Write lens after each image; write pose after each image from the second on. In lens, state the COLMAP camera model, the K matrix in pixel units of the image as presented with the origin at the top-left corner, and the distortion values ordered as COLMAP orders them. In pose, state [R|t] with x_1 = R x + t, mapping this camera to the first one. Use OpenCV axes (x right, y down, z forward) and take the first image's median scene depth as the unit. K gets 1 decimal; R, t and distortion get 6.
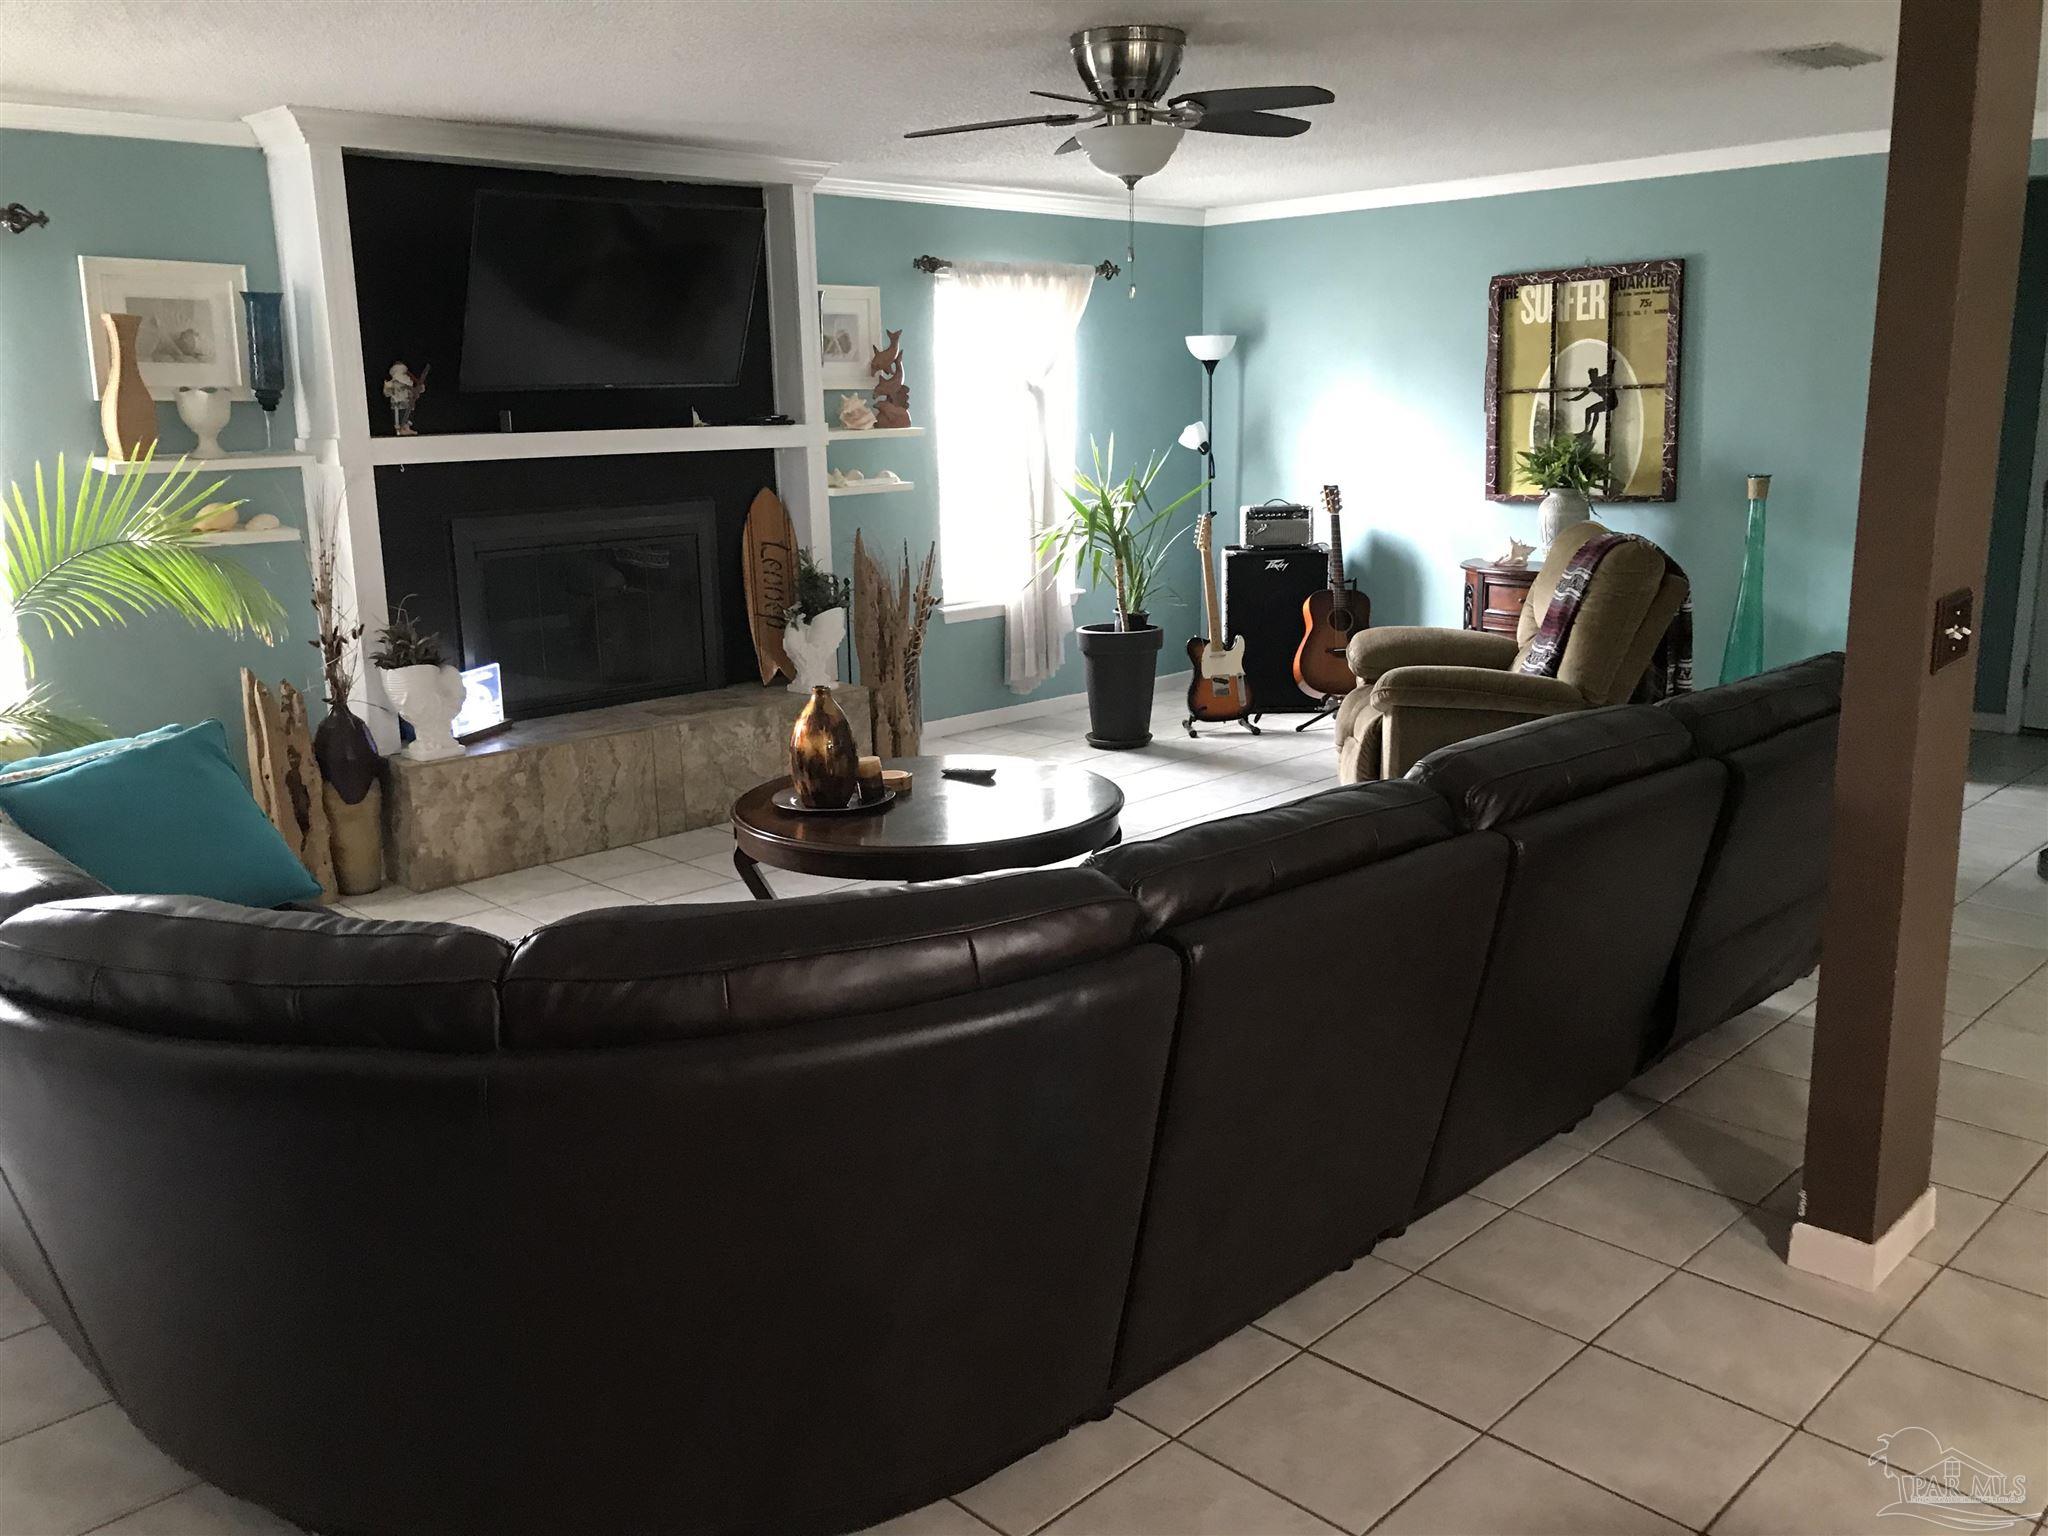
lens RADIAL K [[1697.4, 0, 1023.8], [0, 1697.4, 765.9], [0, 0, 1]] dist [0.043089, -0.026611]
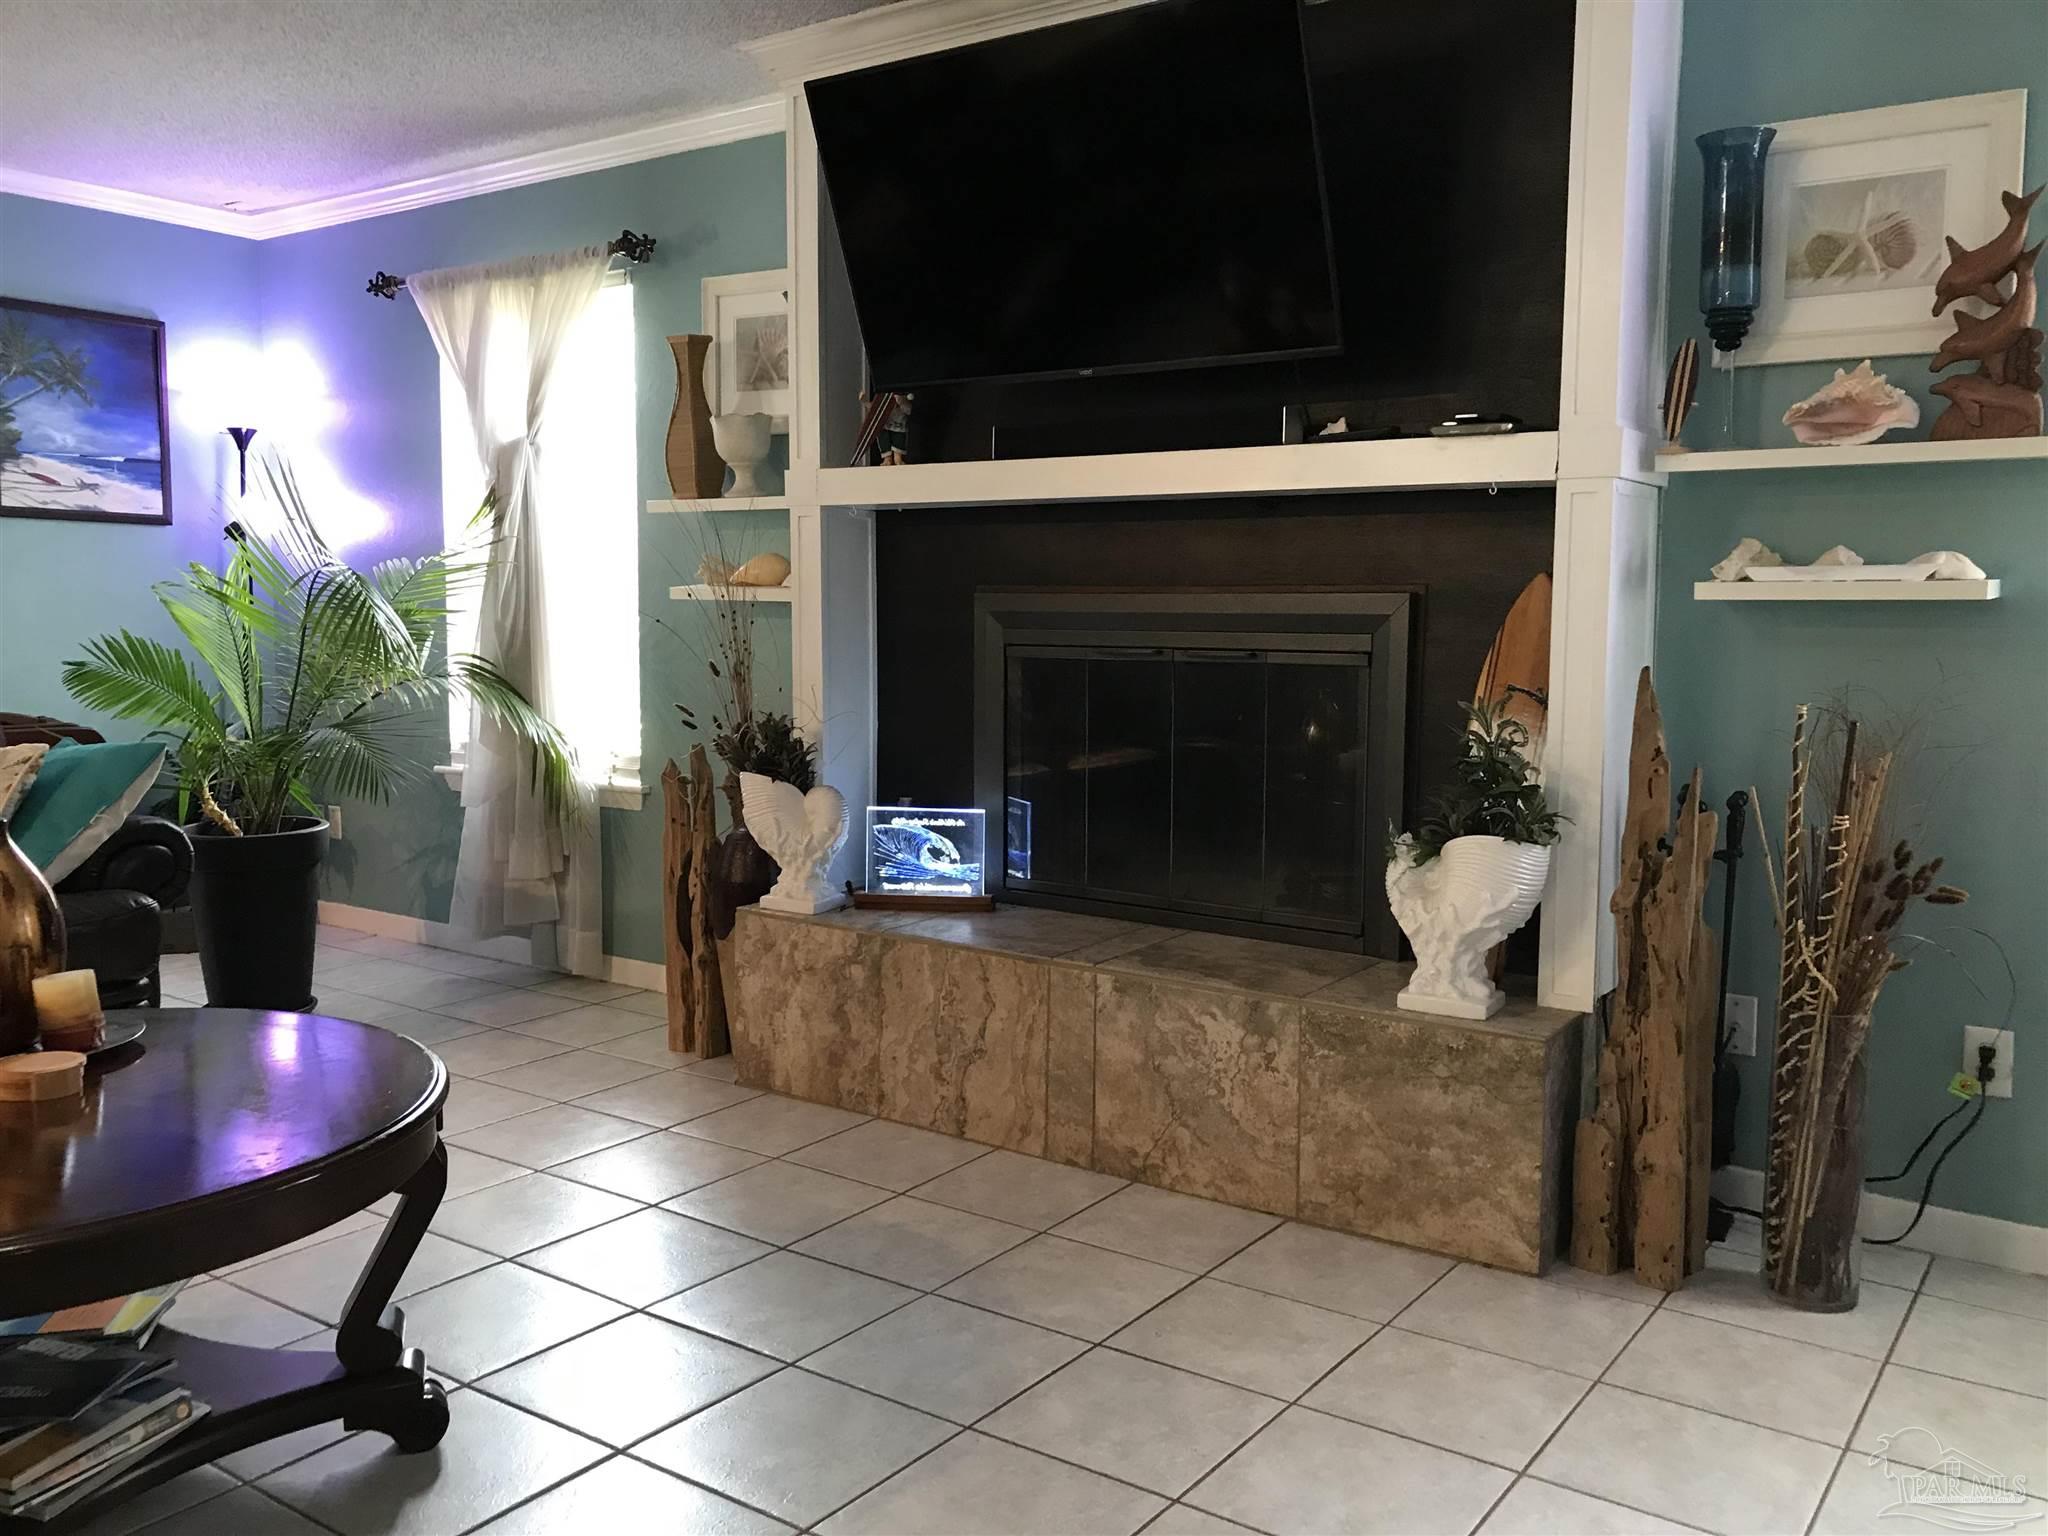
lens RADIAL K [[1697.4, 0, 1024.8], [0, 1697.4, 761.9], [0, 0, 1]] dist [0.043089, -0.026611]
pose [[0.165103, 0.114184, -0.979644, 0.333024], [-0.230850, 0.970158, 0.074172, -0.129735], [0.958879, 0.213905, 0.186535, 0.885725]]
